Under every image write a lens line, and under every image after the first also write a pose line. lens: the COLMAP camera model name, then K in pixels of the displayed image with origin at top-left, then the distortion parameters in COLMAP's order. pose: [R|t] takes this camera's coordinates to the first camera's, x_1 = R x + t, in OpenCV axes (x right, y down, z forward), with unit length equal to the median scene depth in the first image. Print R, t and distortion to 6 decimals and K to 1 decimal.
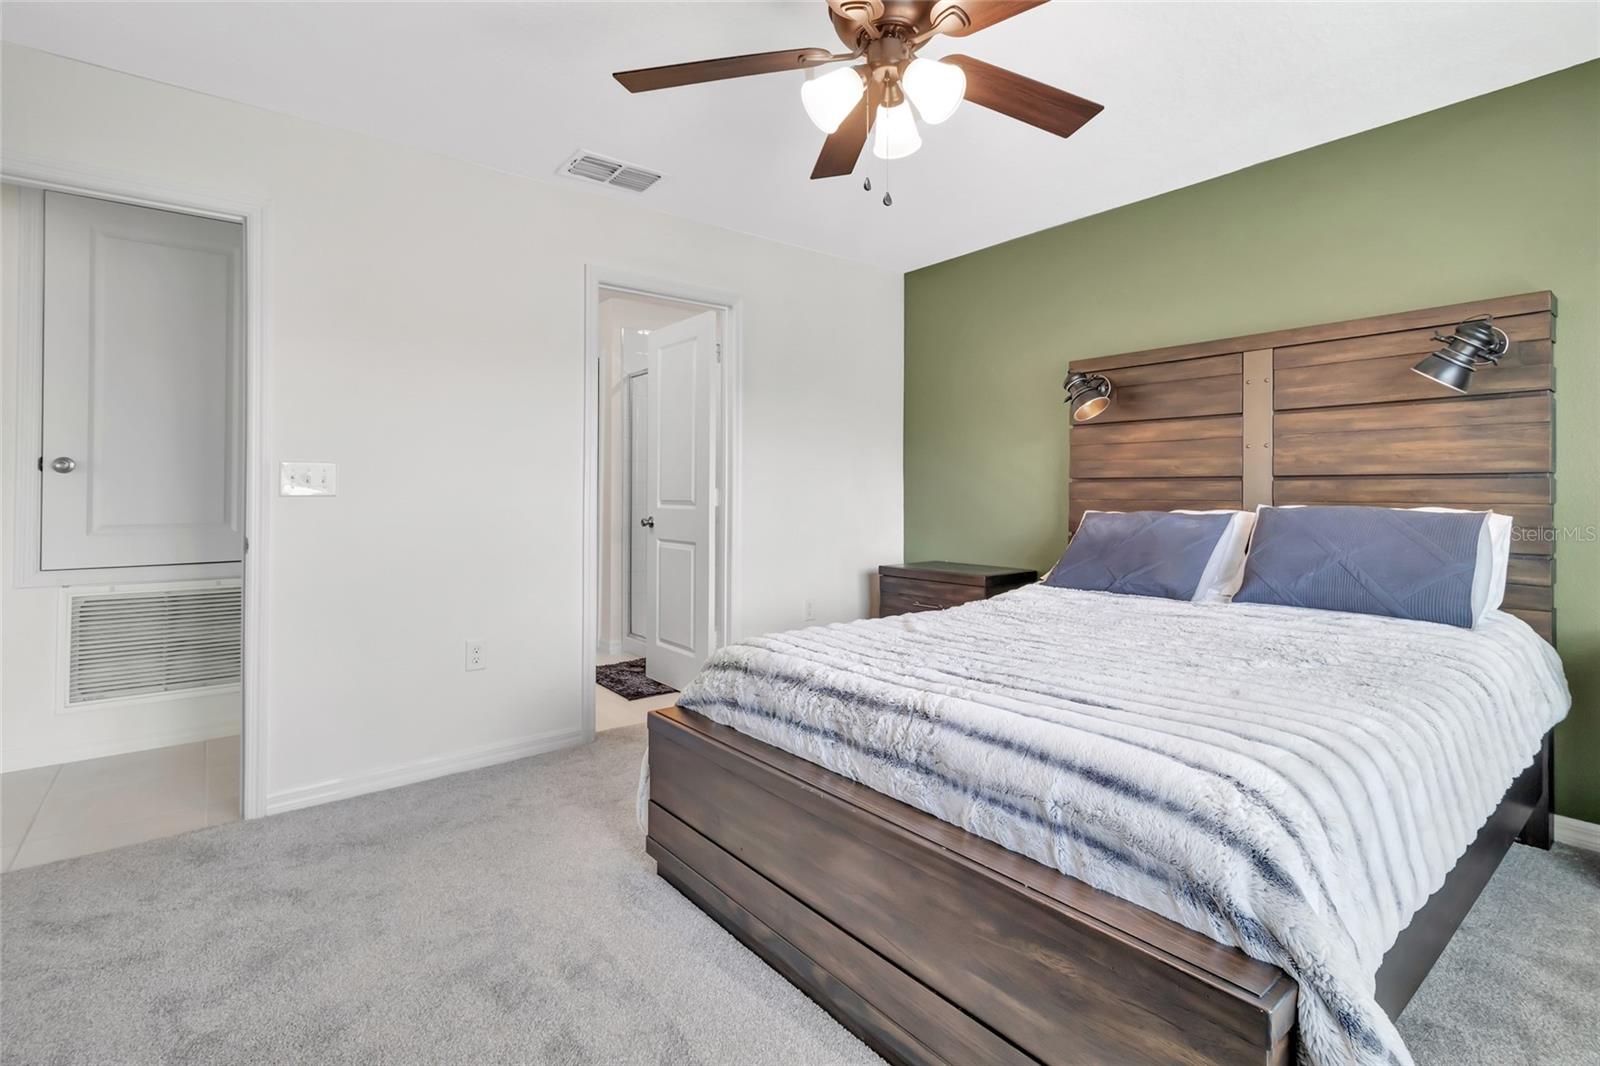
lens RADIAL K [[750.7, 0, 803.6], [0, 750.7, 488.4], [0, 0, 1]] dist [0.000063, 0.000002]
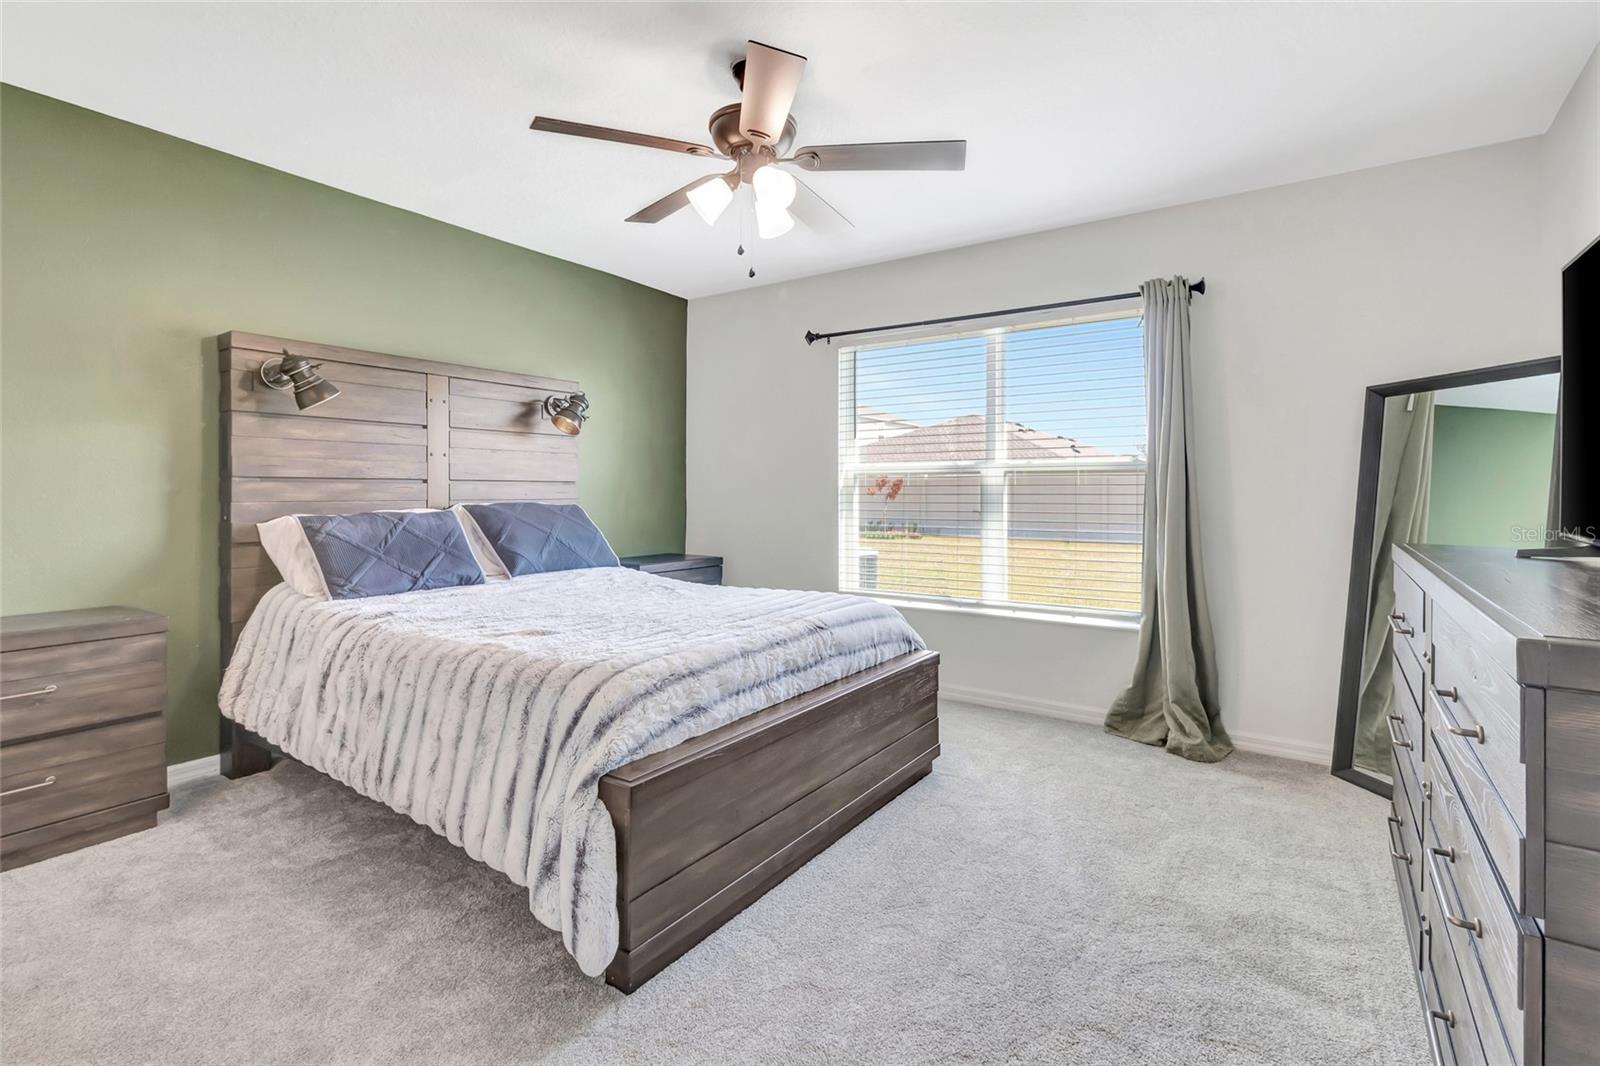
lens RADIAL K [[750.7, 0, 805.9], [0, 750.7, 491.2], [0, 0, 1]] dist [0.000063, 0.000002]
pose [[-0.284299, -0.004234, 0.958726, -1.056455], [-0.001276, 0.999991, 0.004038, -0.003484], [-0.958735, -0.000075, -0.284302, 1.126597]]
